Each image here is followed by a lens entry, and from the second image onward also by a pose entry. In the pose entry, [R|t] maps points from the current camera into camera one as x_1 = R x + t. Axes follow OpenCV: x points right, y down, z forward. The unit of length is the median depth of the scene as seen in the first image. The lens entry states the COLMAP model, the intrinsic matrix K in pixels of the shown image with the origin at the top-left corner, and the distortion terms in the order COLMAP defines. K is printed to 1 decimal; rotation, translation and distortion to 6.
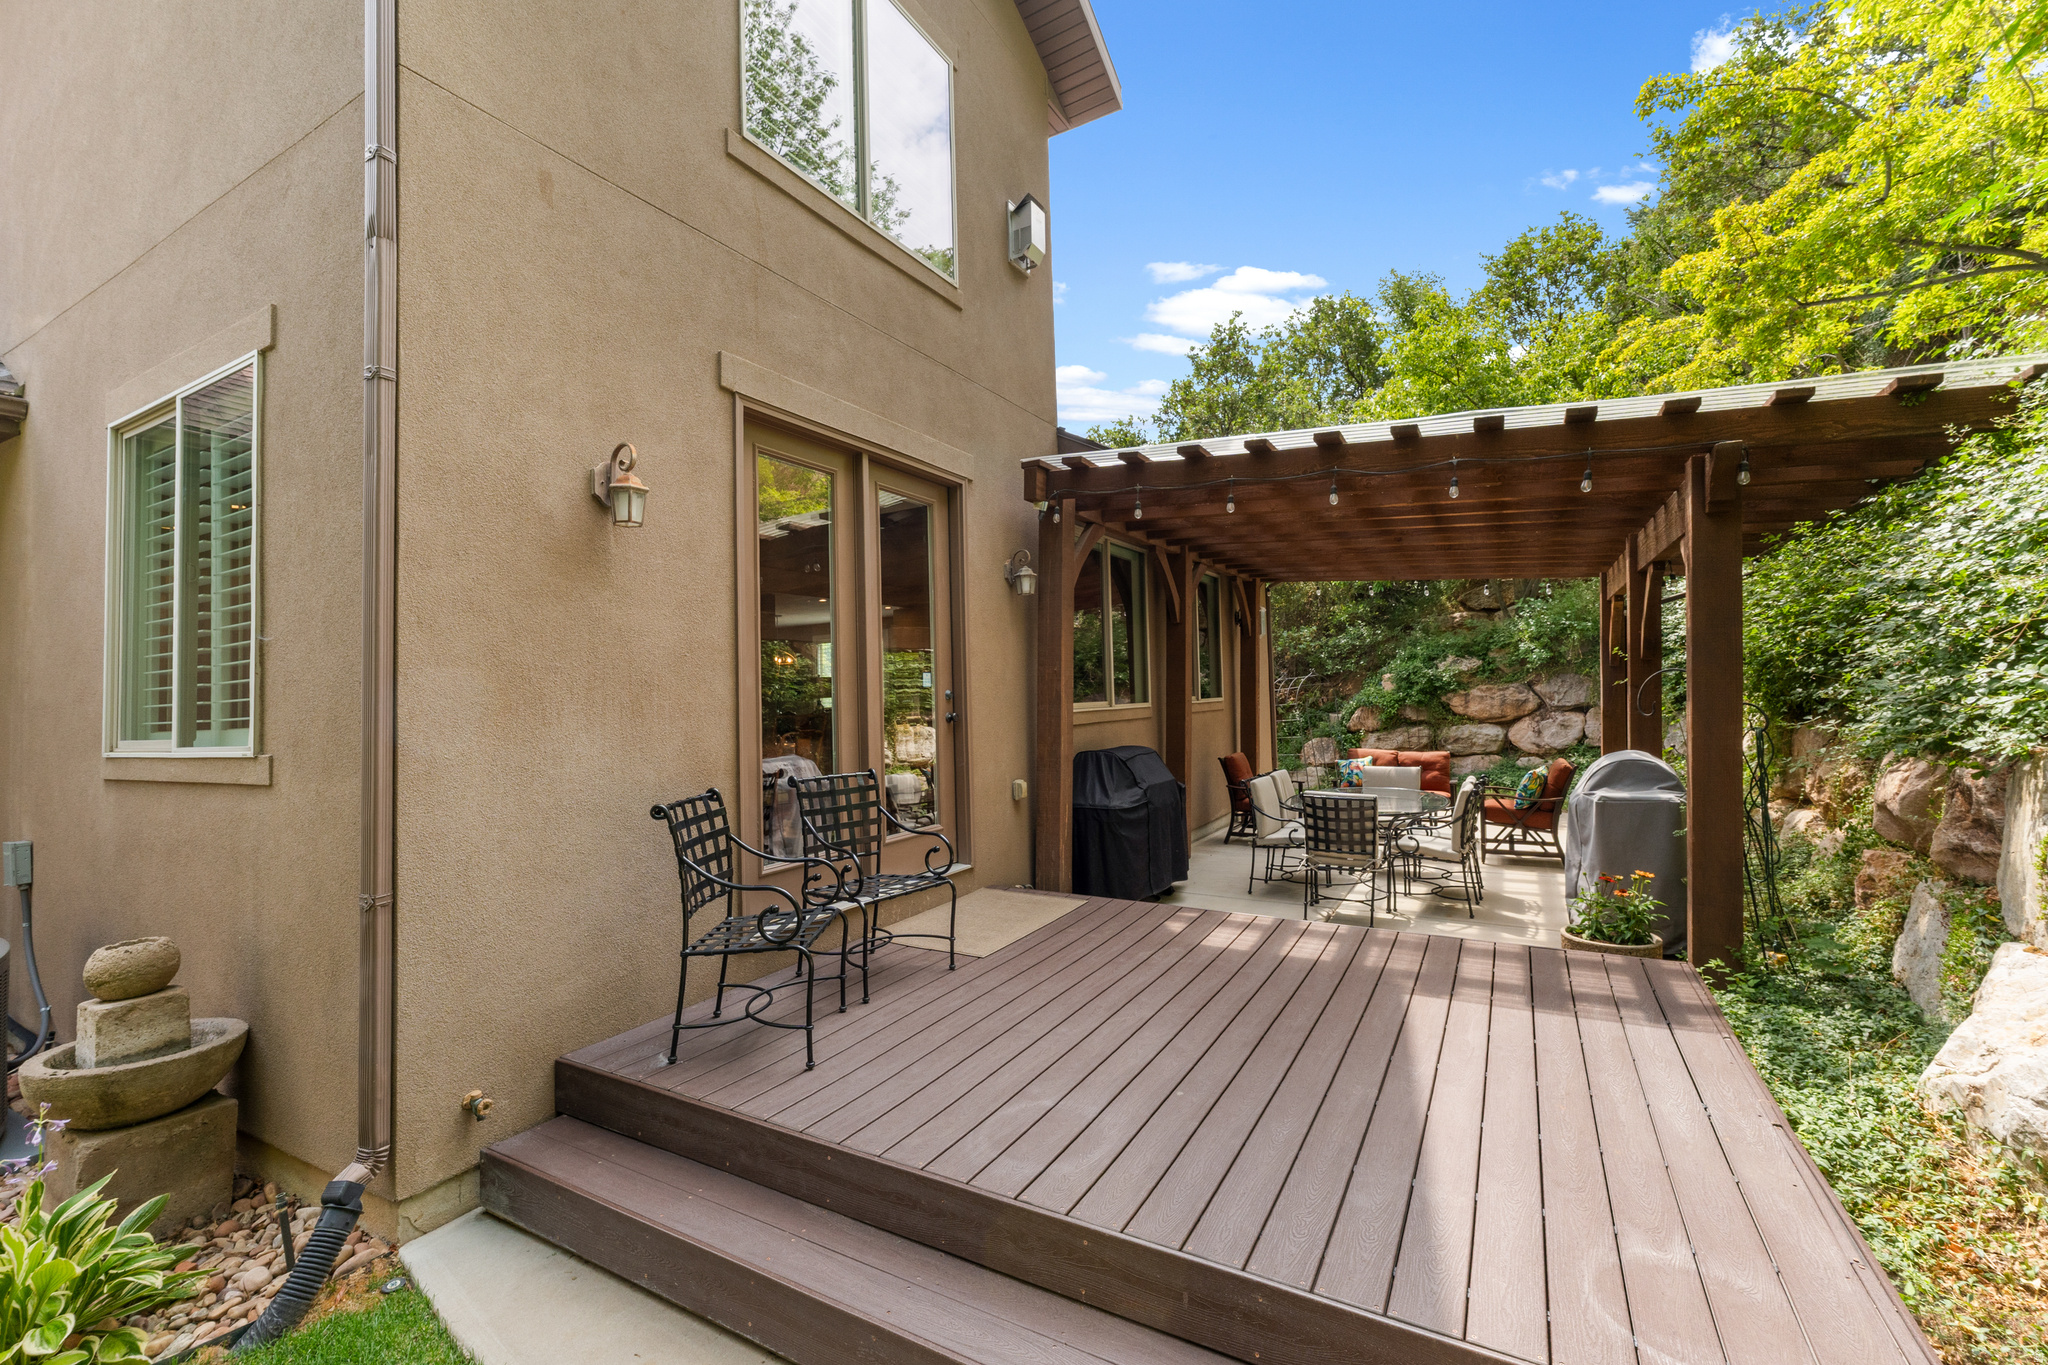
lens RADIAL K [[876.2, 0, 1020.0], [0, 876.2, 682.3], [0, 0, 1]] dist [-0.001011, 0.000125]
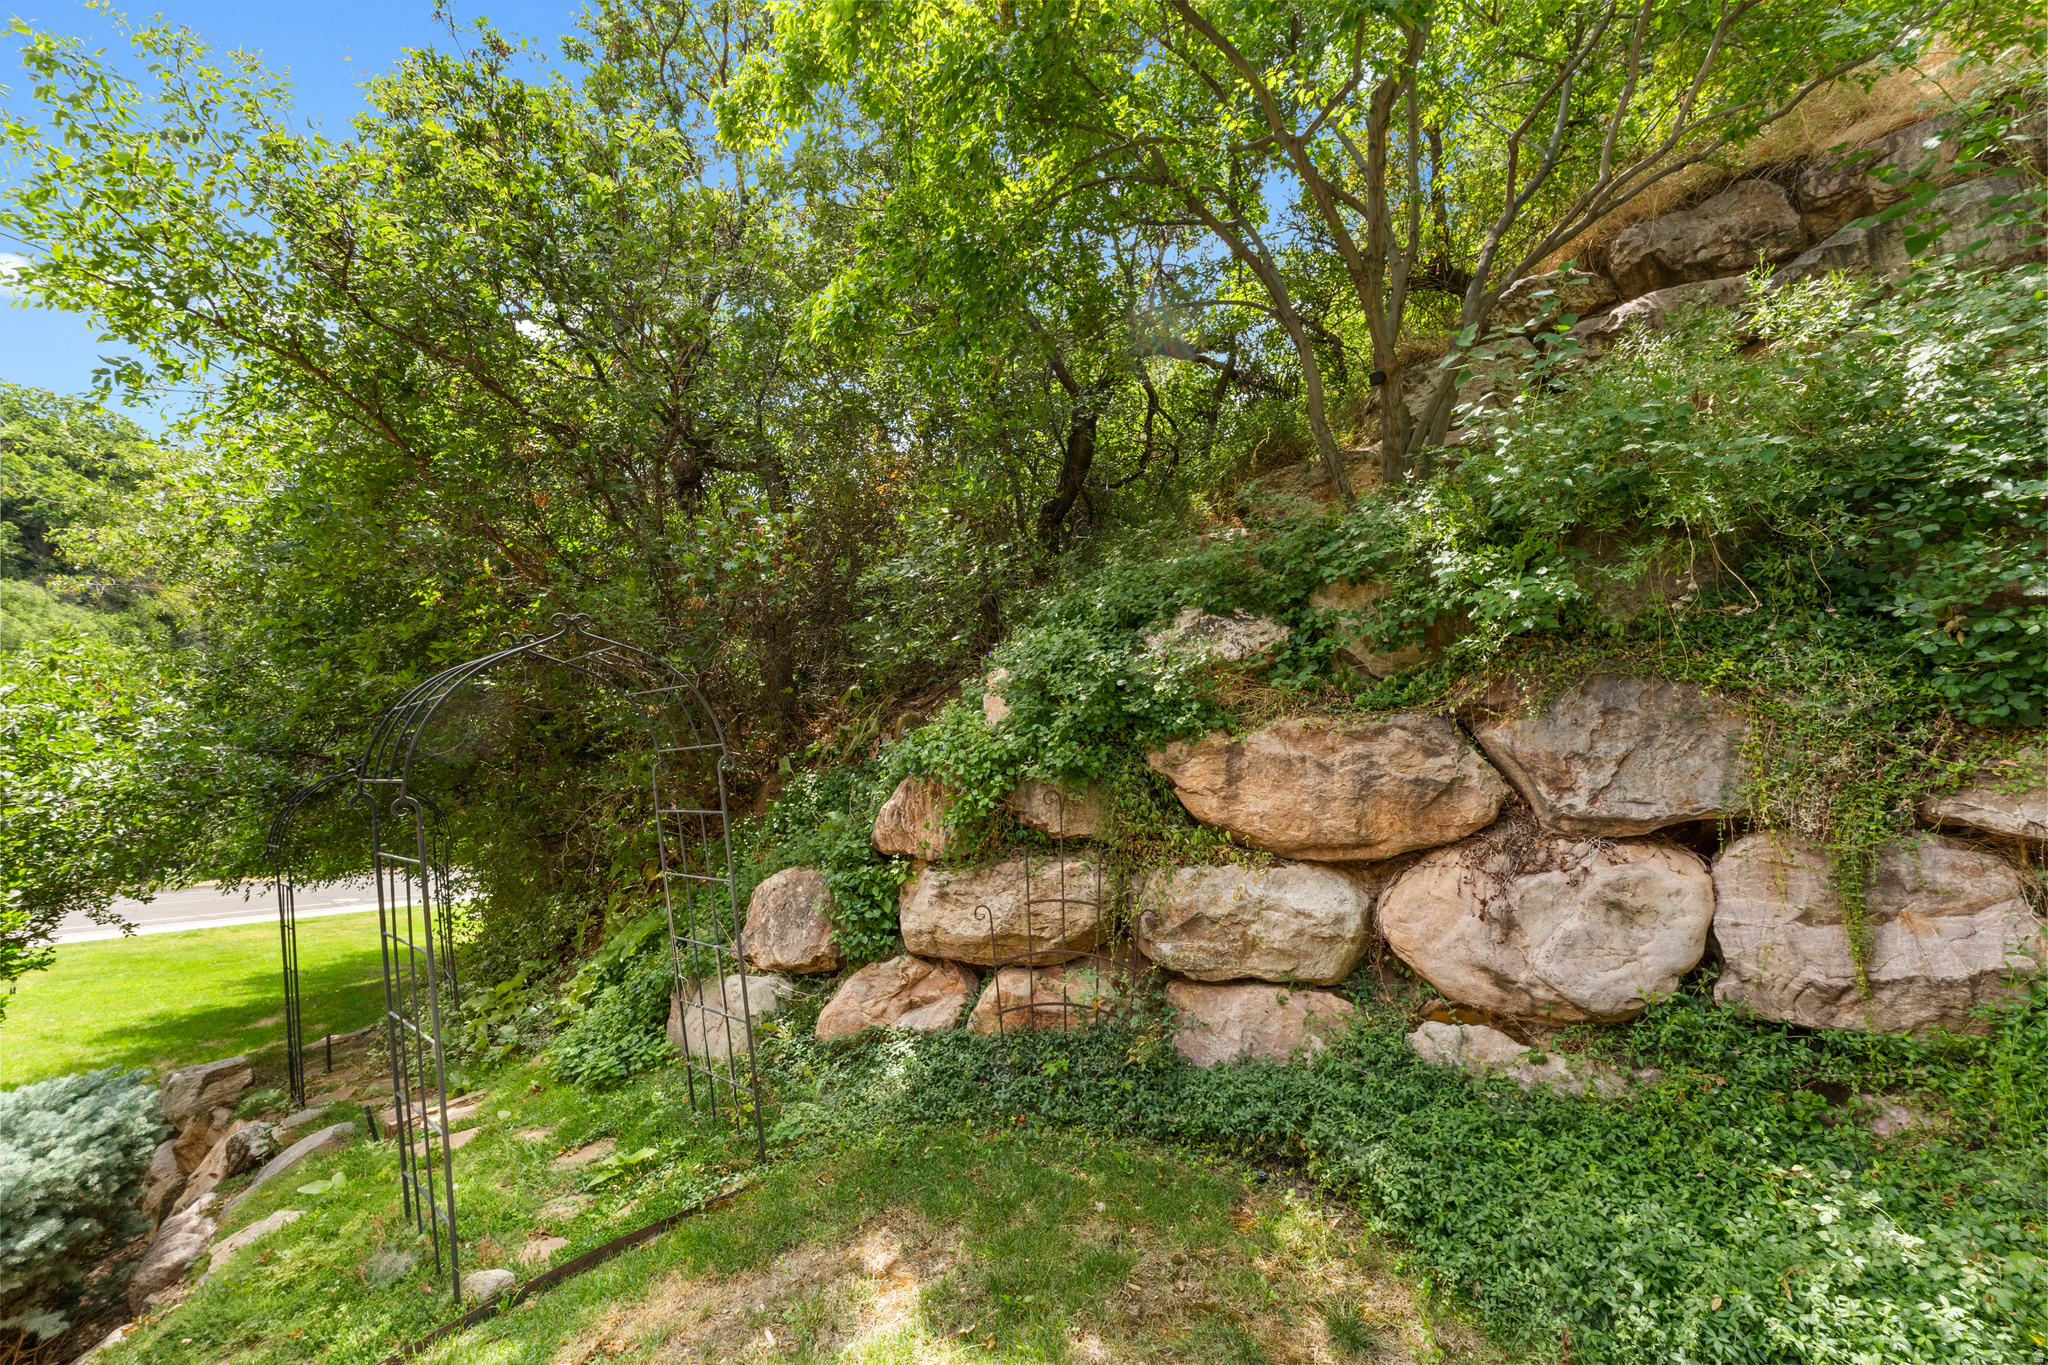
lens RADIAL K [[876.2, 0, 1025.2], [0, 876.2, 687.6], [0, 0, 1]] dist [-0.001011, 0.000125]
pose [[0.976349, 0.030301, 0.214068, 0.395104], [-0.029664, 0.999541, -0.006187, -0.001313], [-0.214157, -0.000310, 0.976799, 0.762015]]
